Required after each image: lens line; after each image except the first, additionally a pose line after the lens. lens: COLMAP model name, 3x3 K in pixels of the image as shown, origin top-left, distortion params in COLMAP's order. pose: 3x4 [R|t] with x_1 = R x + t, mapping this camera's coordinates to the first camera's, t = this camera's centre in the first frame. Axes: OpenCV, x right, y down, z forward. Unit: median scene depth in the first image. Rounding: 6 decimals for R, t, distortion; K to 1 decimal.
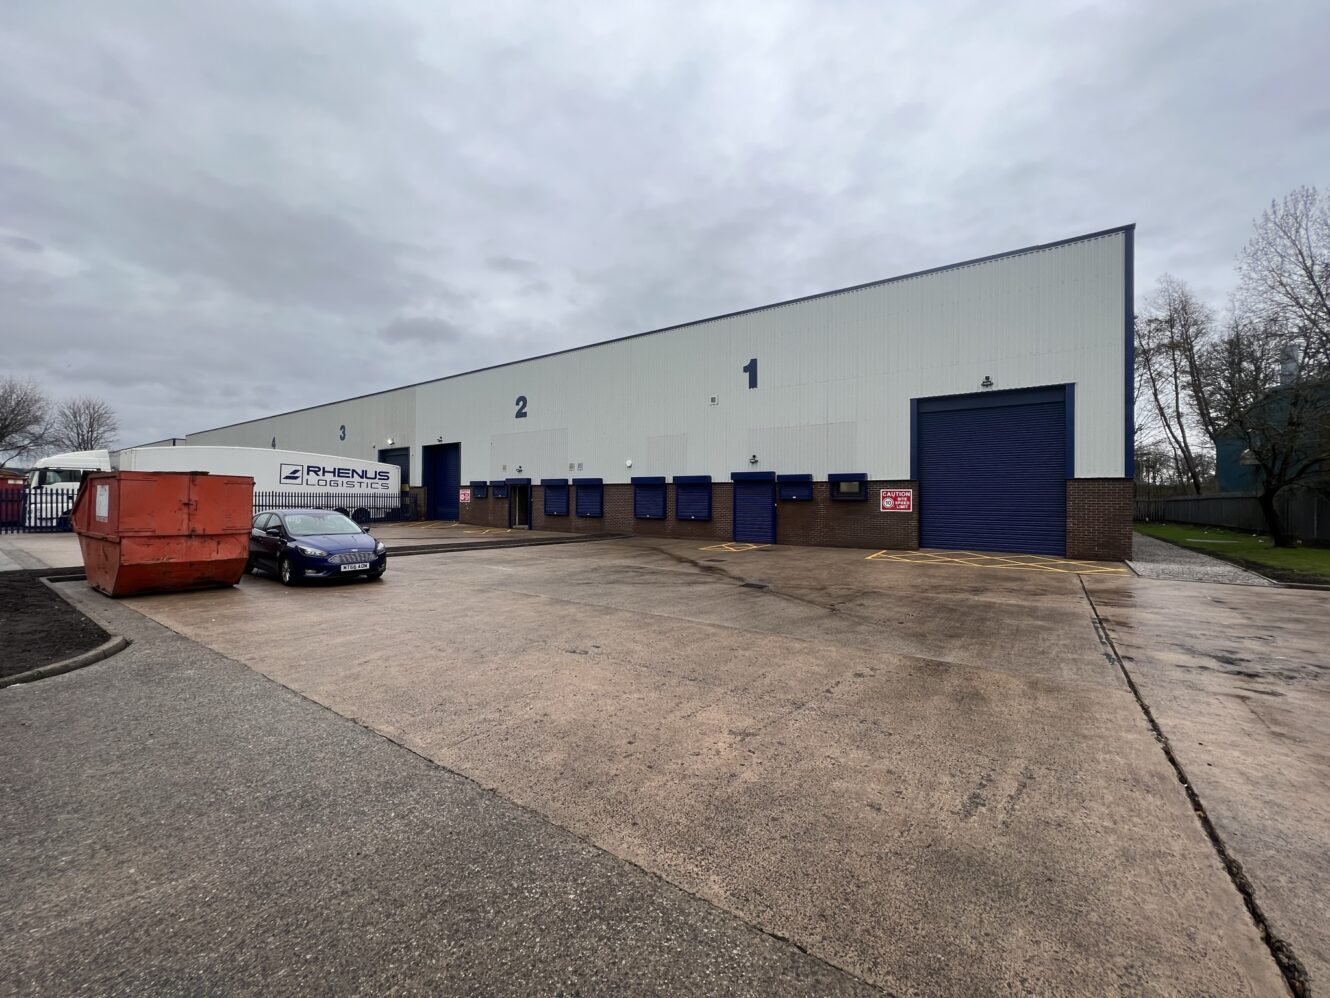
lens RADIAL K [[532.6, 0, 659.2], [0, 532.6, 496.8], [0, 0, 1]] dist [0.000461, 0.000002]
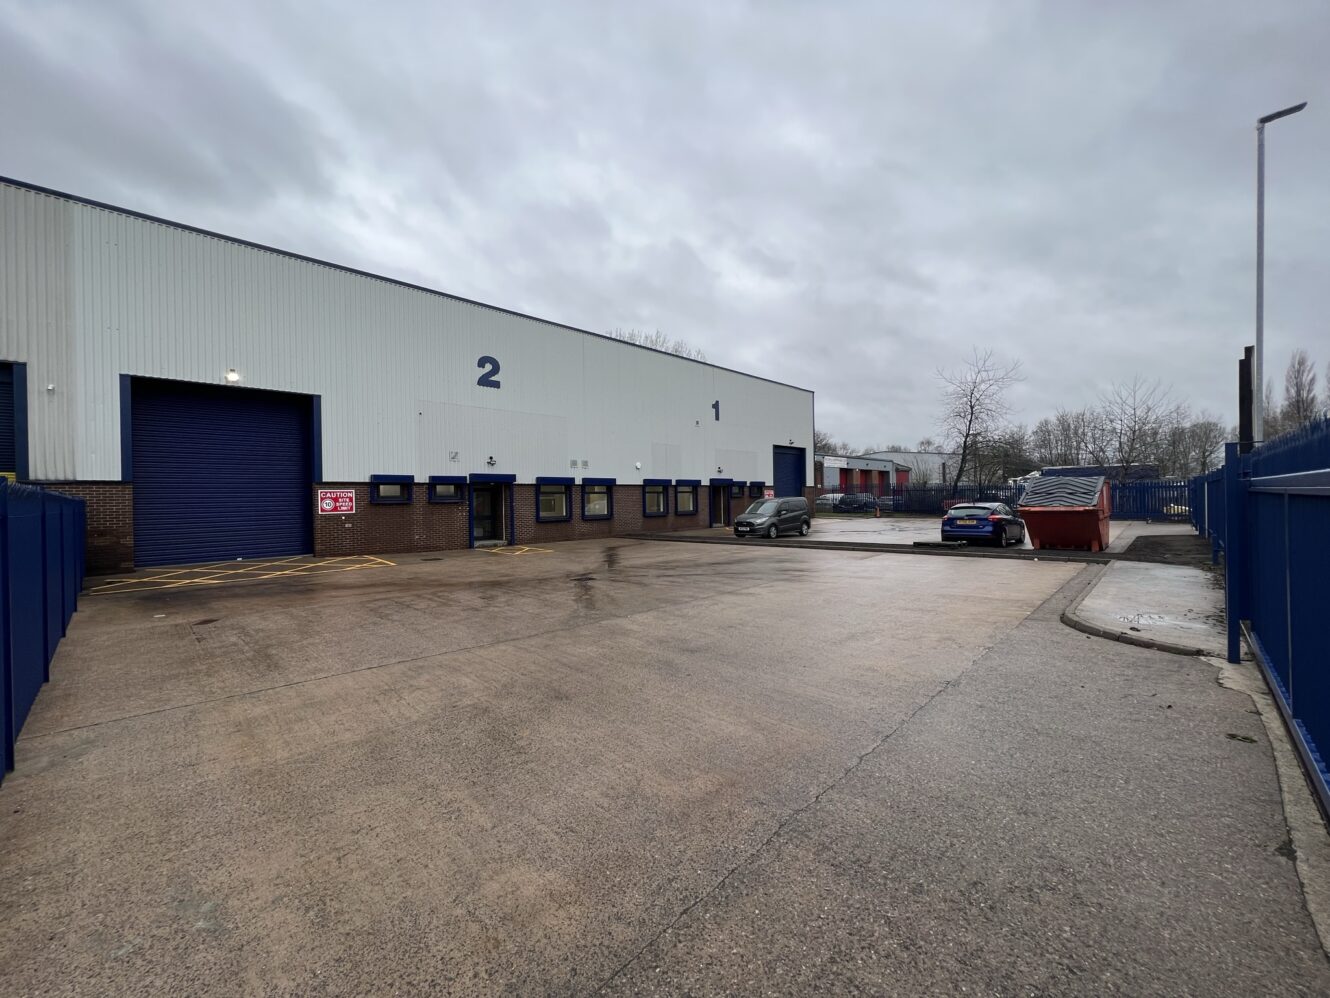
lens RADIAL K [[532.6, 0, 659.2], [0, 532.6, 496.8], [0, 0, 1]] dist [0.000461, 0.000002]
pose [[0.145943, -0.008211, 0.989259, -0.956292], [0.014692, 0.999873, 0.006131, -0.005884], [-0.989184, 0.013639, 0.146045, 0.705993]]
